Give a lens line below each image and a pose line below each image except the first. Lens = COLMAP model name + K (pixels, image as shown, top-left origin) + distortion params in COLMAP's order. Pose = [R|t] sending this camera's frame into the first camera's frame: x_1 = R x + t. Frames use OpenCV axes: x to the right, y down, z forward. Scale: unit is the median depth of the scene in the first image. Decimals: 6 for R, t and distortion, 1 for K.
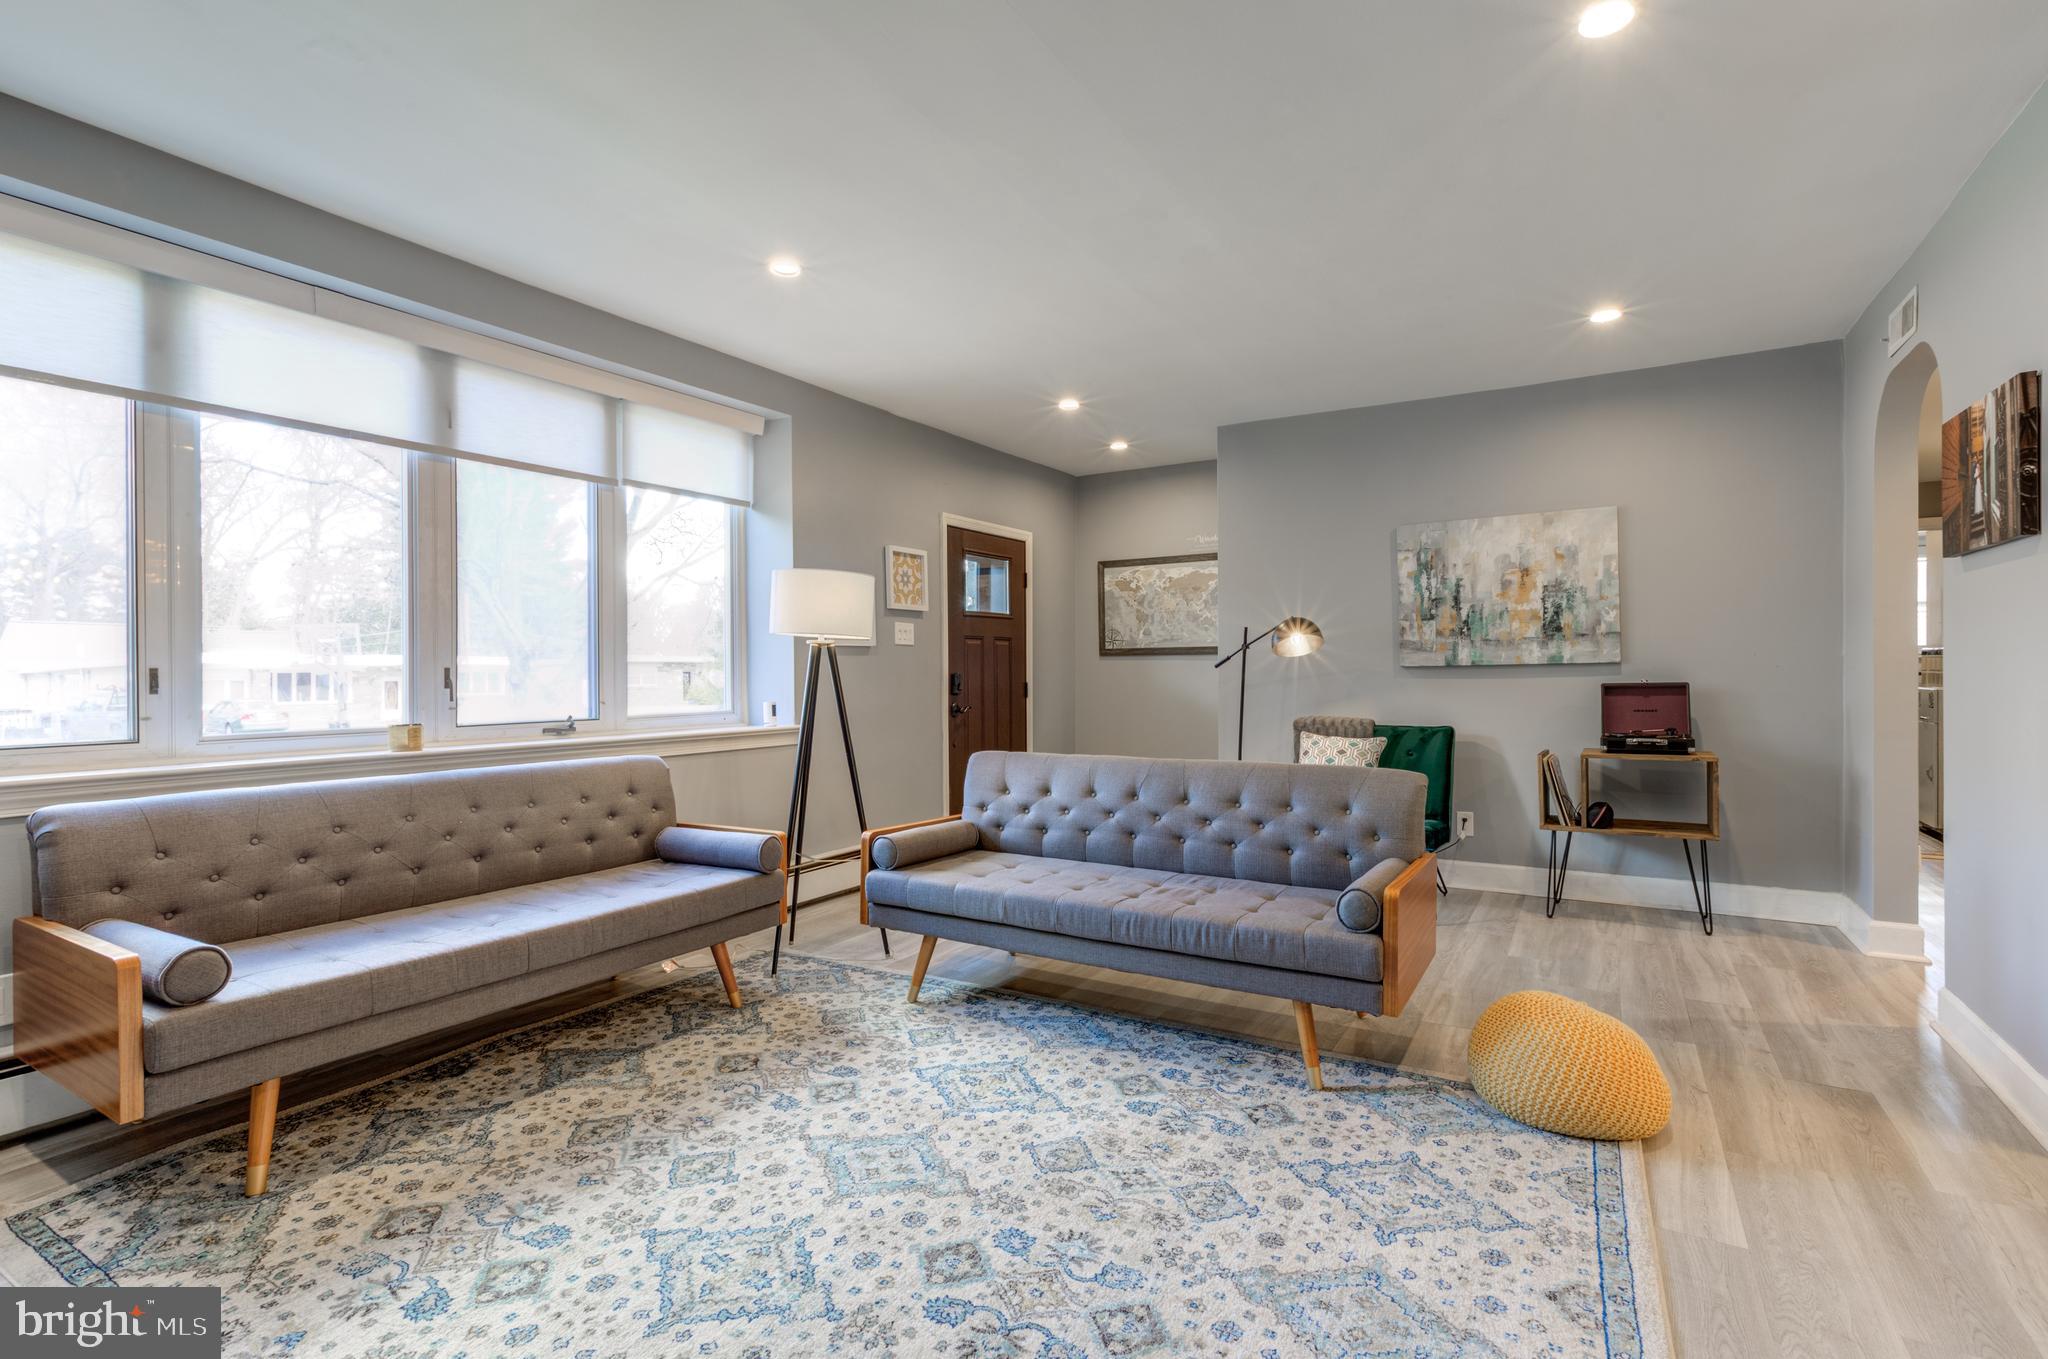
lens RADIAL K [[943.1, 0, 1022.9], [0, 943.1, 681.1], [0, 0, 1]] dist [-0.006055, 0.003217]
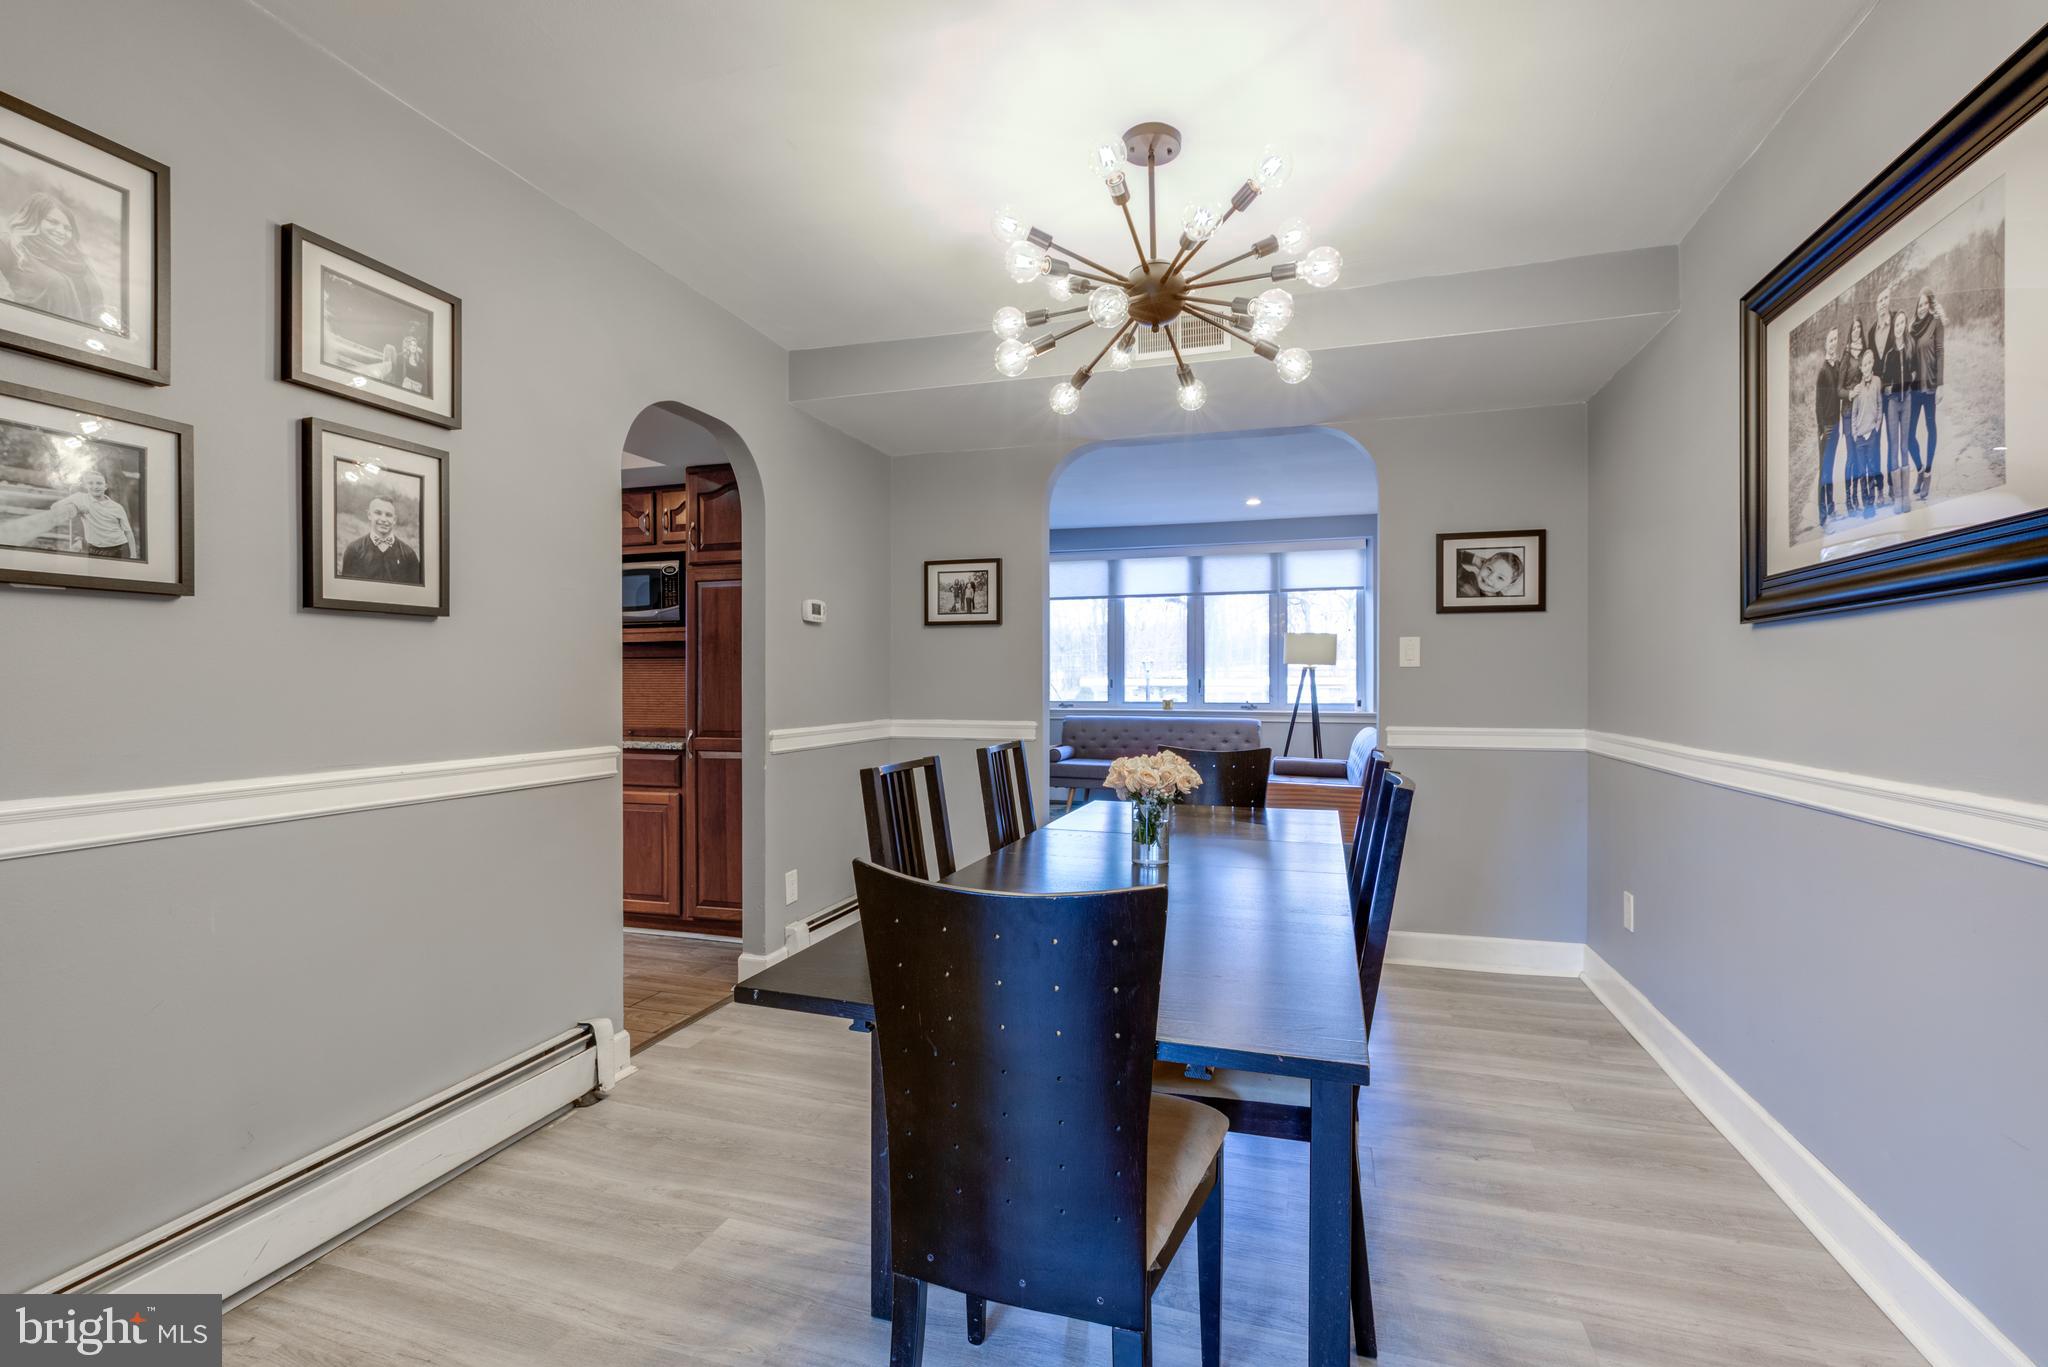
lens RADIAL K [[943.1, 0, 1024.4], [0, 943.1, 683.1], [0, 0, 1]] dist [-0.006055, 0.003217]
pose [[0.243588, 0.008071, -0.969845, 2.041315], [-0.011334, 0.999921, 0.005475, -0.015196], [0.969813, 0.009659, 0.243660, -0.091823]]
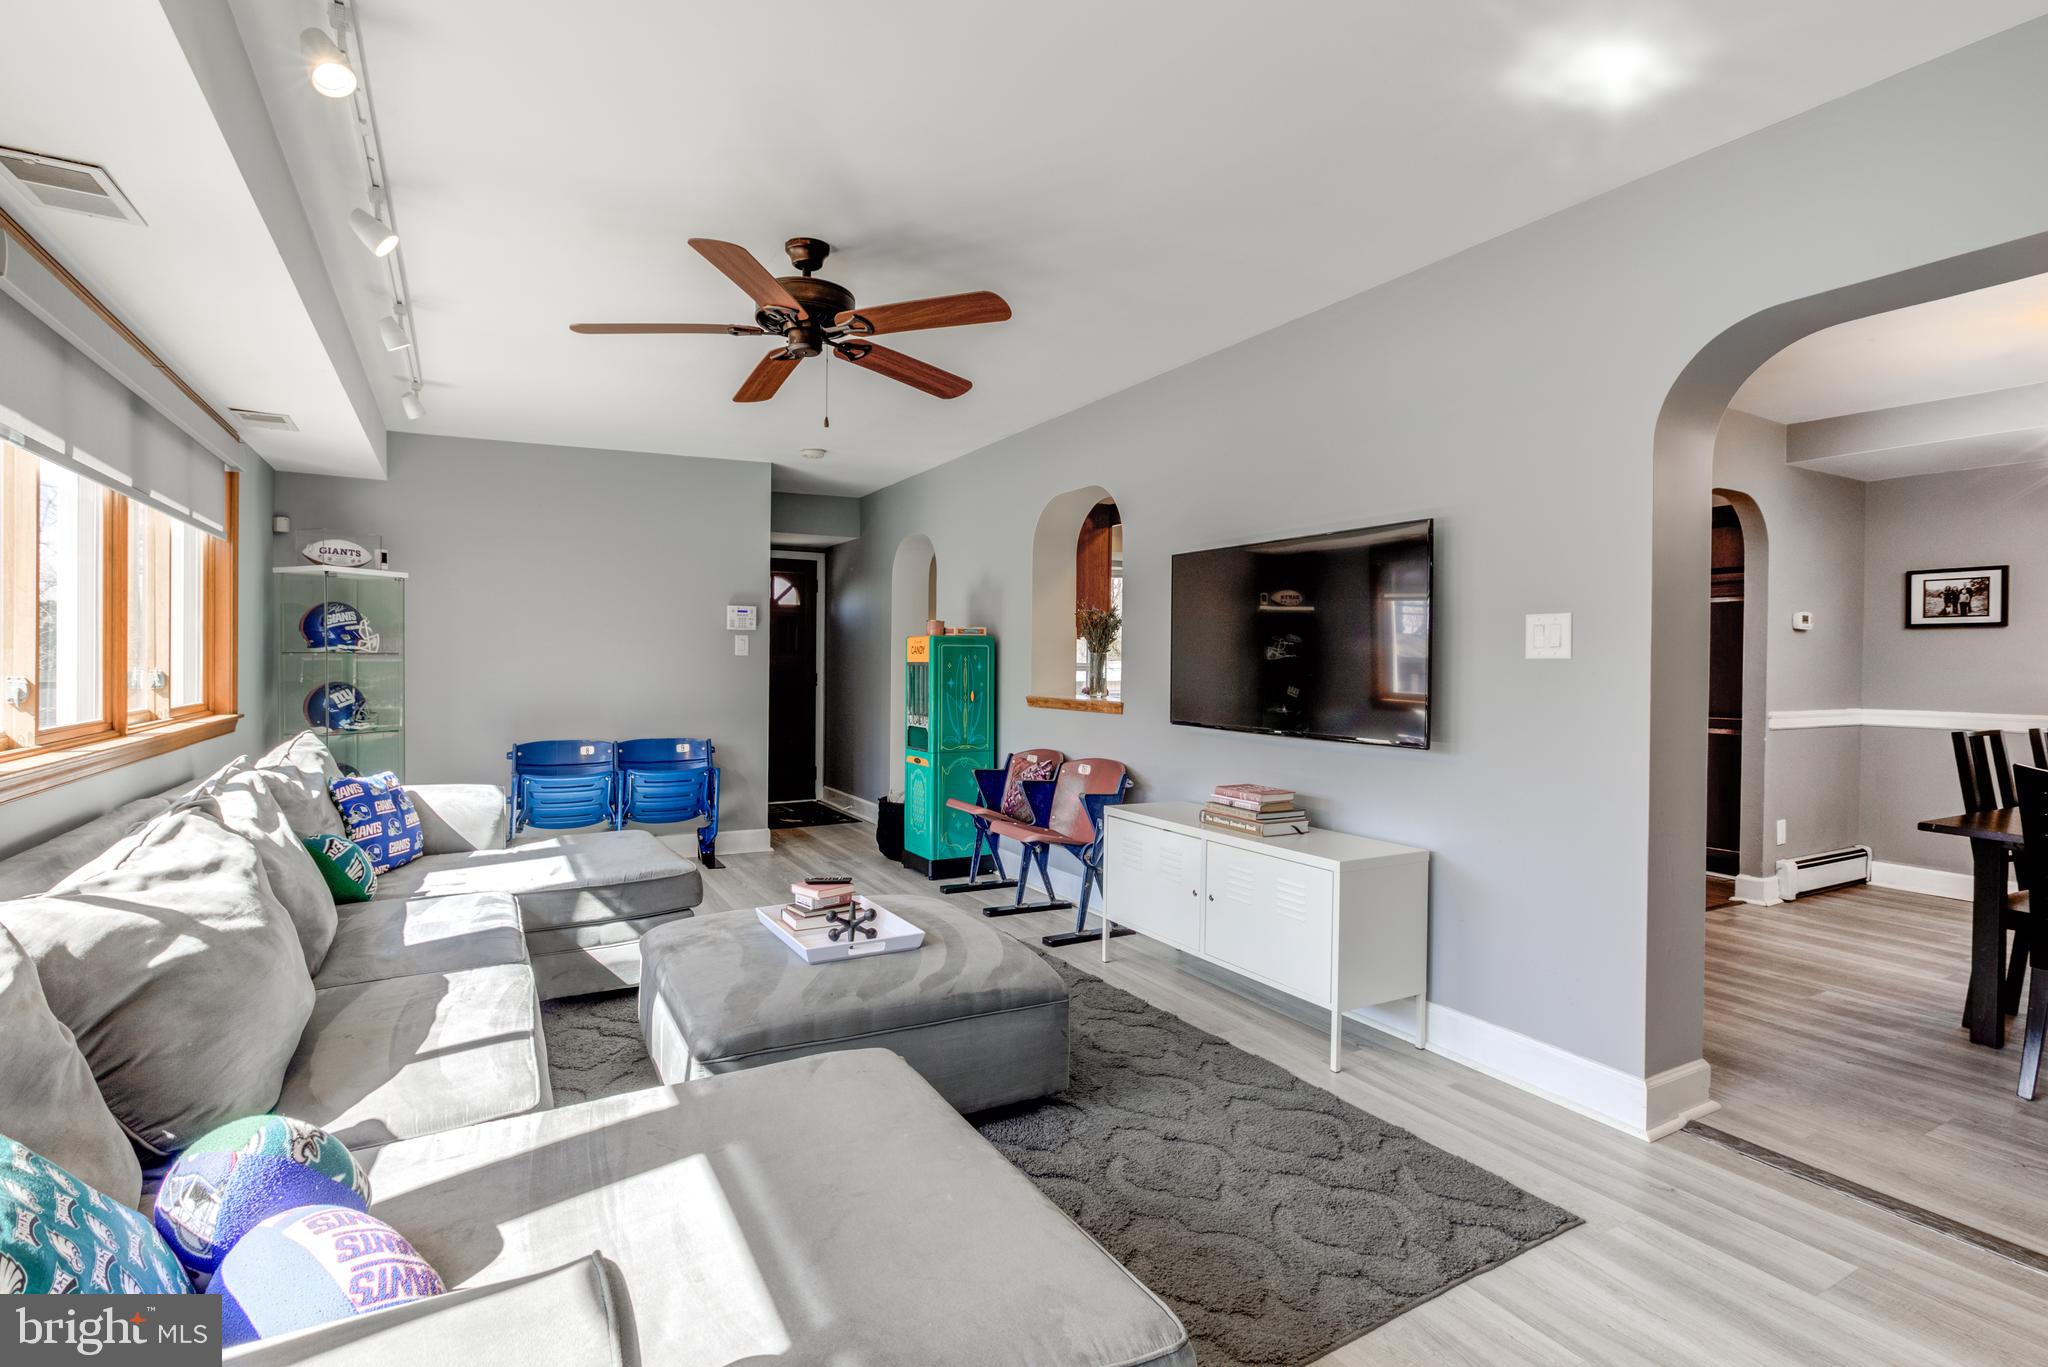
lens RADIAL K [[943.1, 0, 1004.7], [0, 943.1, 667.3], [0, 0, 1]] dist [-0.006055, 0.003217]
pose [[-0.507185, 0.004613, -0.861825, 2.859681], [-0.015593, 0.999773, 0.014528, -0.024014], [0.861696, 0.020807, -0.506998, -0.429500]]
